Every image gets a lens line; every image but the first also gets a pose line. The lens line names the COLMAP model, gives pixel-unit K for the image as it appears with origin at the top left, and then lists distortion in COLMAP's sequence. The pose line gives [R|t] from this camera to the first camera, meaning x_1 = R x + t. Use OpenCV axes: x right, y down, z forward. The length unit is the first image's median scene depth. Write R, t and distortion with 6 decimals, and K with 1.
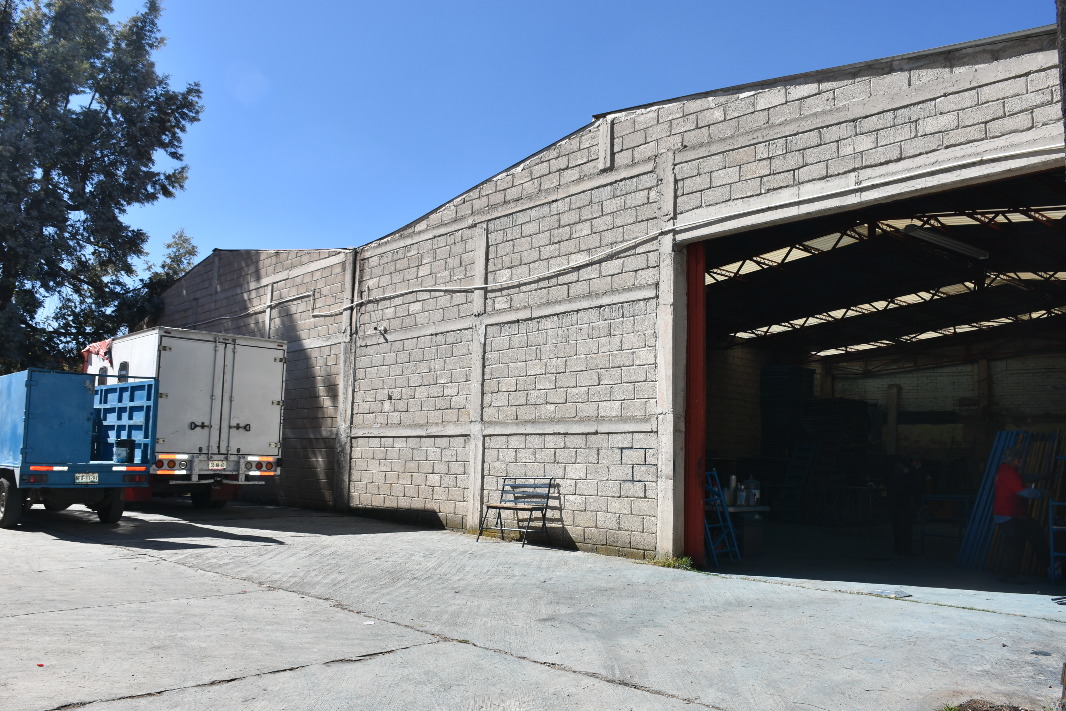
lens RADIAL K [[856.1, 0, 531.9], [0, 856.1, 366.9], [0, 0, 1]] dist [-0.033725, -0.005825]
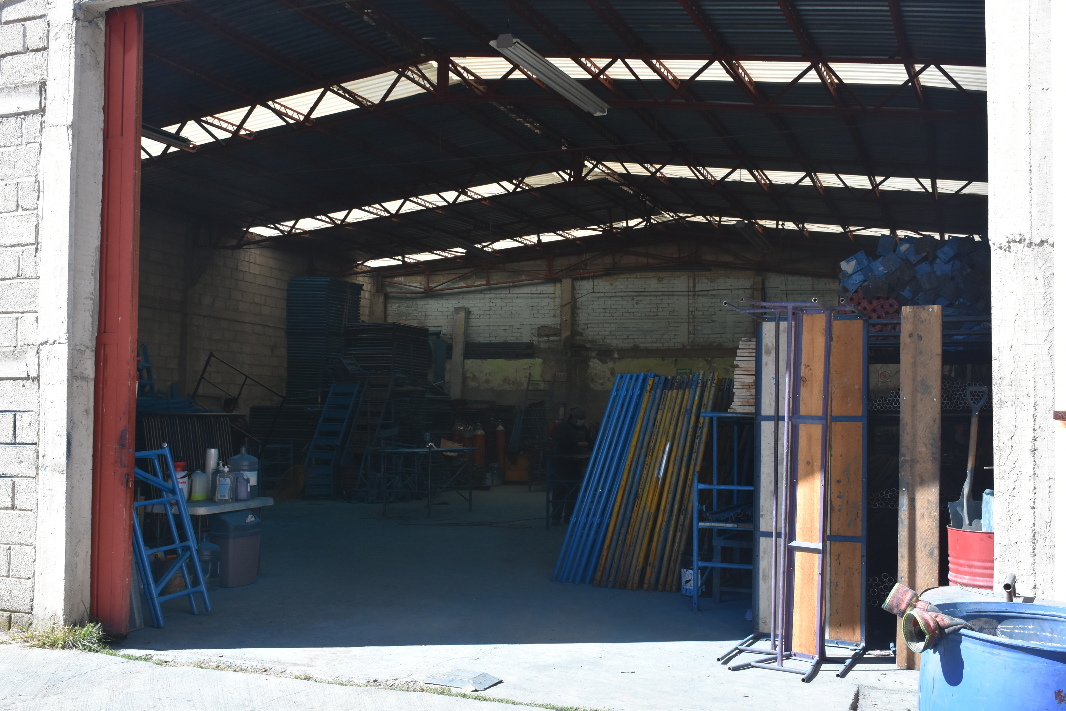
lens RADIAL K [[1106.3, 0, 533.0], [0, 1106.3, 355.5], [0, 0, 1]] dist [-0.006478, 0.001669]
pose [[0.891455, 0.001660, 0.453105, 0.045175], [-0.031260, 0.997836, 0.057847, 0.006204], [-0.452029, -0.065733, 0.889578, 0.117167]]
